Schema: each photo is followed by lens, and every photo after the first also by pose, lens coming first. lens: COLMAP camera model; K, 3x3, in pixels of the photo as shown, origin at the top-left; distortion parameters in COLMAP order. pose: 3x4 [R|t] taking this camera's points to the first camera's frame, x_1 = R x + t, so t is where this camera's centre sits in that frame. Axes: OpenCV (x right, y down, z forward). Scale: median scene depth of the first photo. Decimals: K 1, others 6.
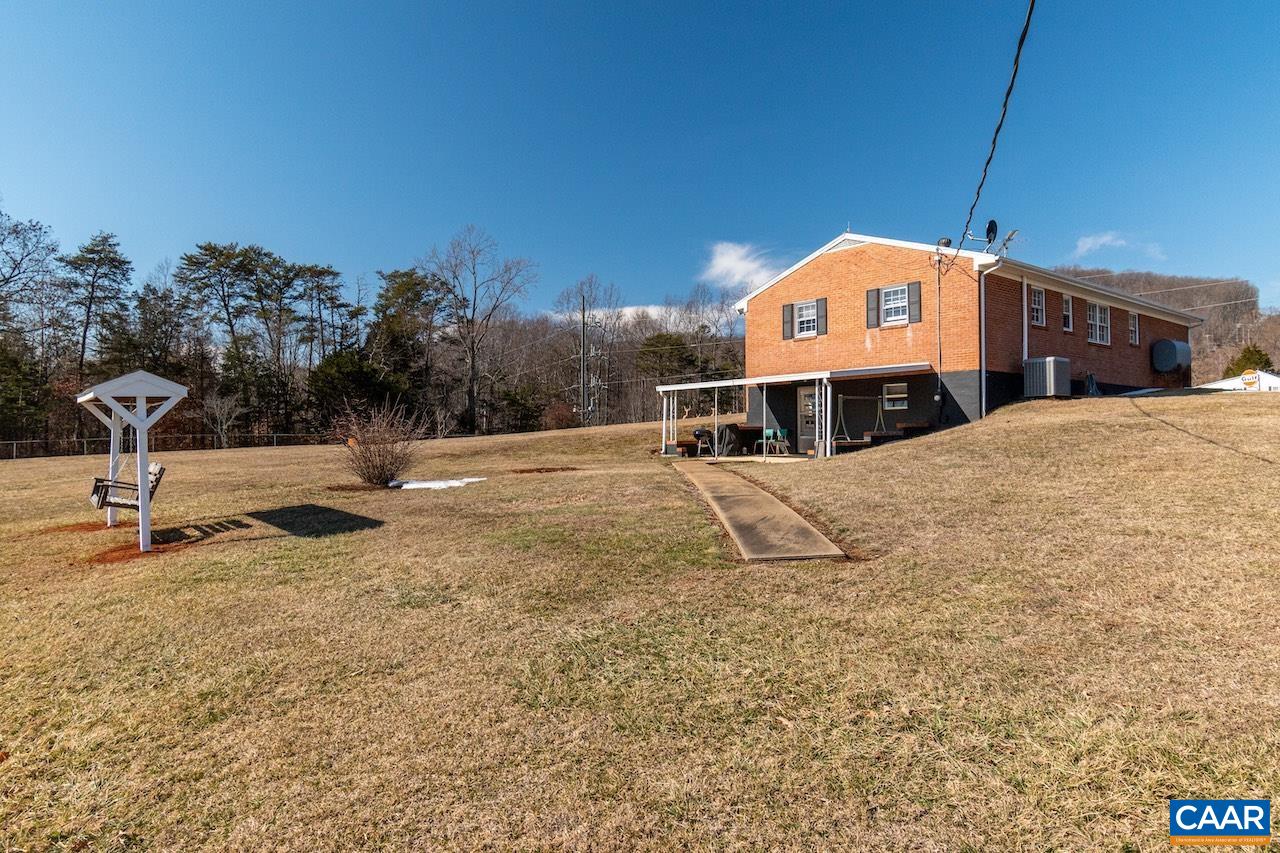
lens RADIAL K [[772.8, 0, 640.0], [0, 772.8, 429.8], [0, 0, 1]] dist [0.003488, -0.000424]
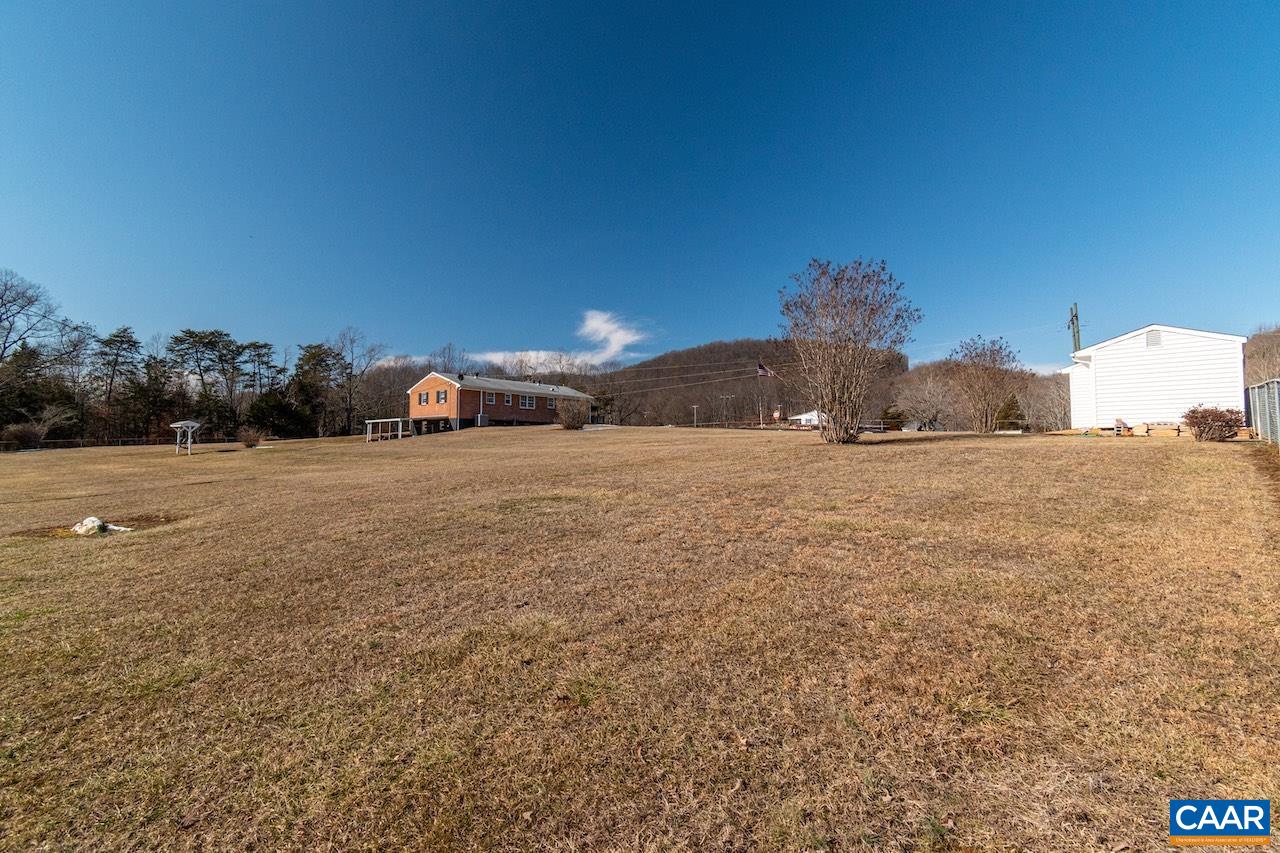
lens RADIAL K [[547.9, 0, 642.6], [0, 547.9, 428.6], [0, 0, 1]] dist [-0.003063, -0.000101]
pose [[0.980024, 0.012464, 0.198490, 0.218960], [-0.007844, 0.999680, -0.024044, 0.006221], [-0.198726, 0.022007, 0.979808, -0.435520]]
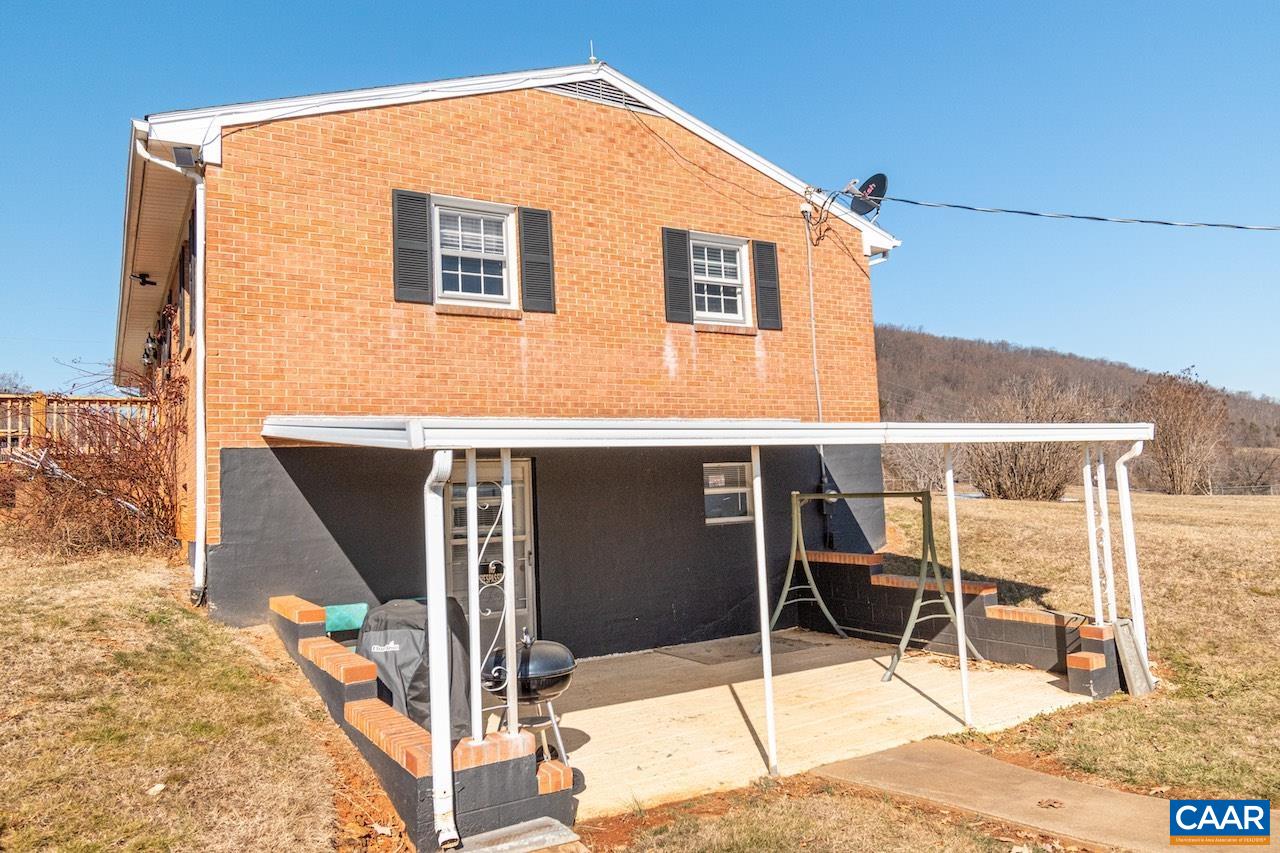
lens RADIAL K [[895.5, 0, 640.6], [0, 895.5, 421.7], [0, 0, 1]] dist [-0.000838, -0.000478]
pose [[0.138862, 0.089041, 0.986301, -0.051437], [0.037271, 0.994774, -0.095053, -0.011602], [-0.989610, 0.049960, 0.134817, 0.308215]]
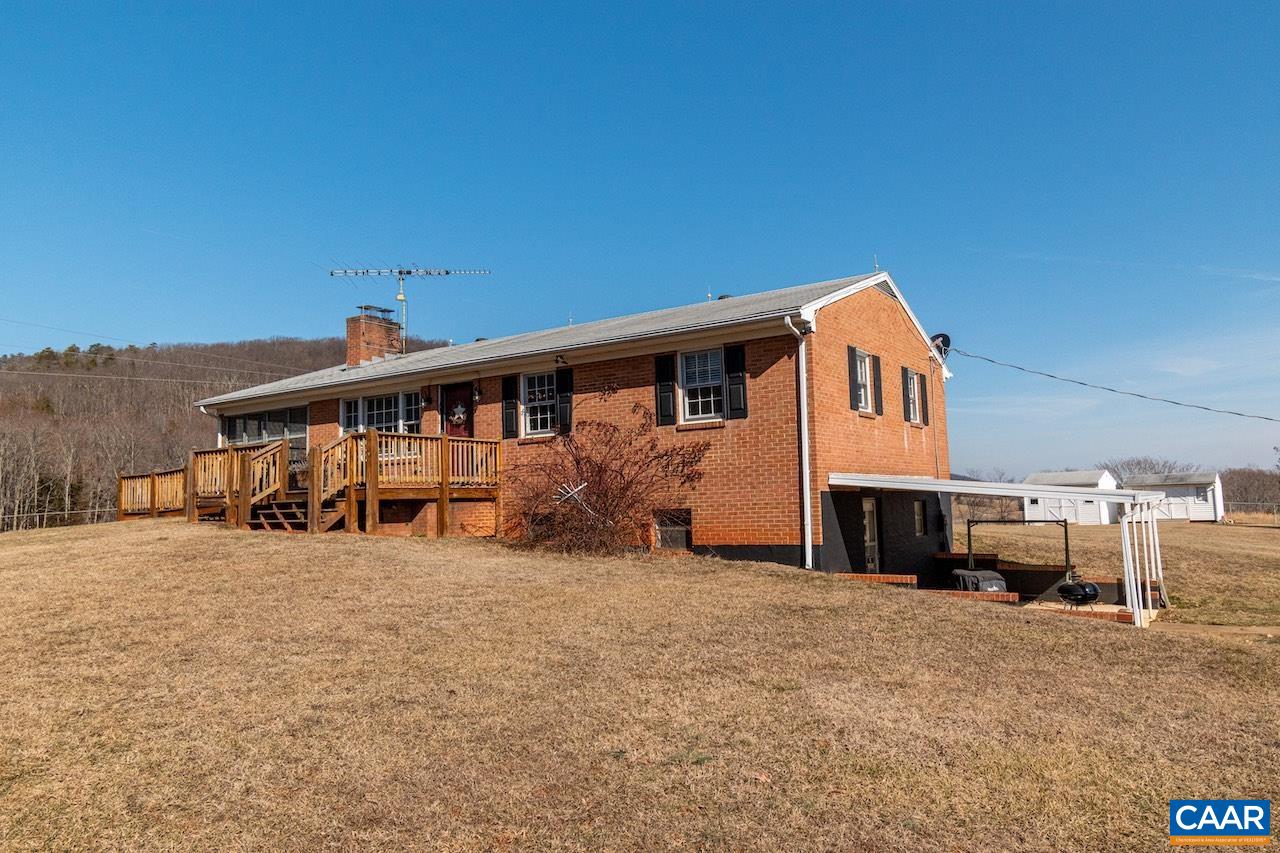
lens RADIAL K [[895.5, 0, 637.3], [0, 895.5, 426.3], [0, 0, 1]] dist [-0.000838, -0.000478]
pose [[-0.302223, 0.099500, 0.948030, -0.129418], [0.020929, 0.994990, -0.097757, -0.016561], [-0.953007, -0.009703, -0.302791, 0.476927]]
